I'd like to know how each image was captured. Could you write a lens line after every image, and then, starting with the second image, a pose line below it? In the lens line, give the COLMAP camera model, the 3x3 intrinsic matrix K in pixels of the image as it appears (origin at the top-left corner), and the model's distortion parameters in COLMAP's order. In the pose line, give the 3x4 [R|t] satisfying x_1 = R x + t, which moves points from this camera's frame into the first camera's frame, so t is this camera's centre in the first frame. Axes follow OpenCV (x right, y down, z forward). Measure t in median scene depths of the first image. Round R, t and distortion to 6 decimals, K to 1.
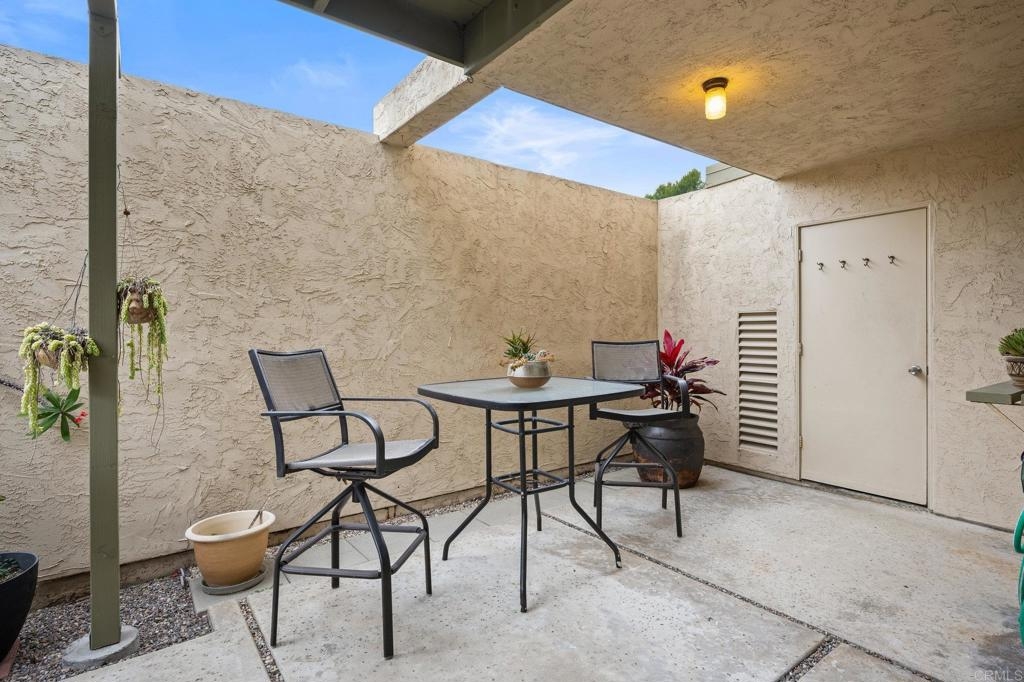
lens RADIAL K [[509.7, 0, 516.7], [0, 509.7, 332.9], [0, 0, 1]] dist [0.000009, 0.000780]
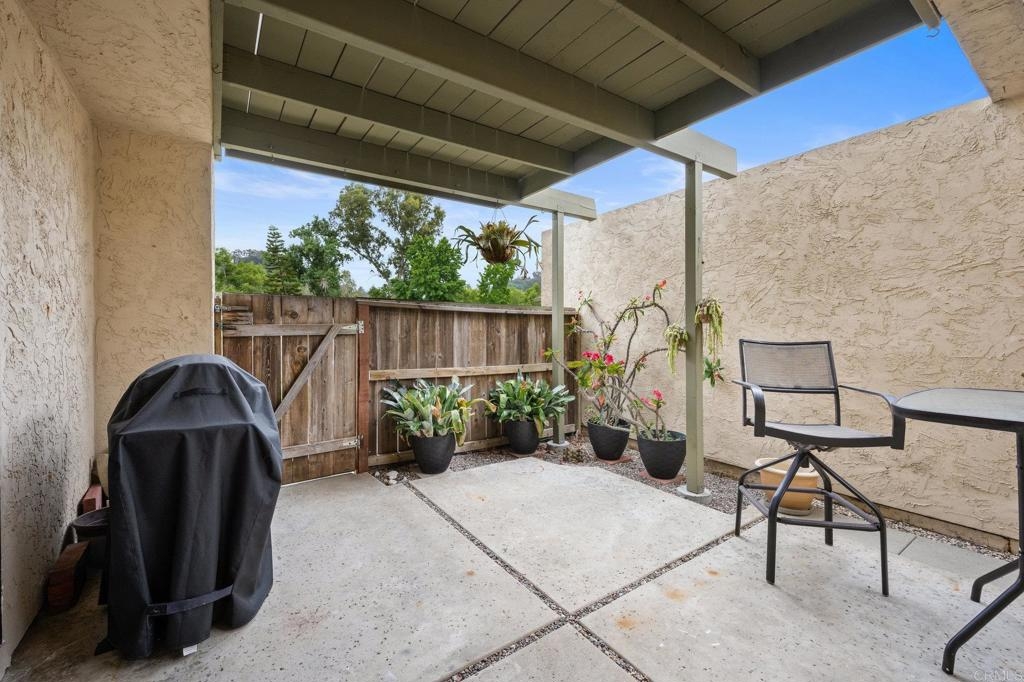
lens RADIAL K [[424.0, 0, 507.6], [0, 424.0, 331.6], [0, 0, 1]] dist [-0.002373, -0.000976]
pose [[-0.049259, 0.004861, -0.998774, 0.528627], [0.001659, 0.999987, 0.004786, 0.001937], [0.998785, -0.001421, -0.049267, 0.252113]]
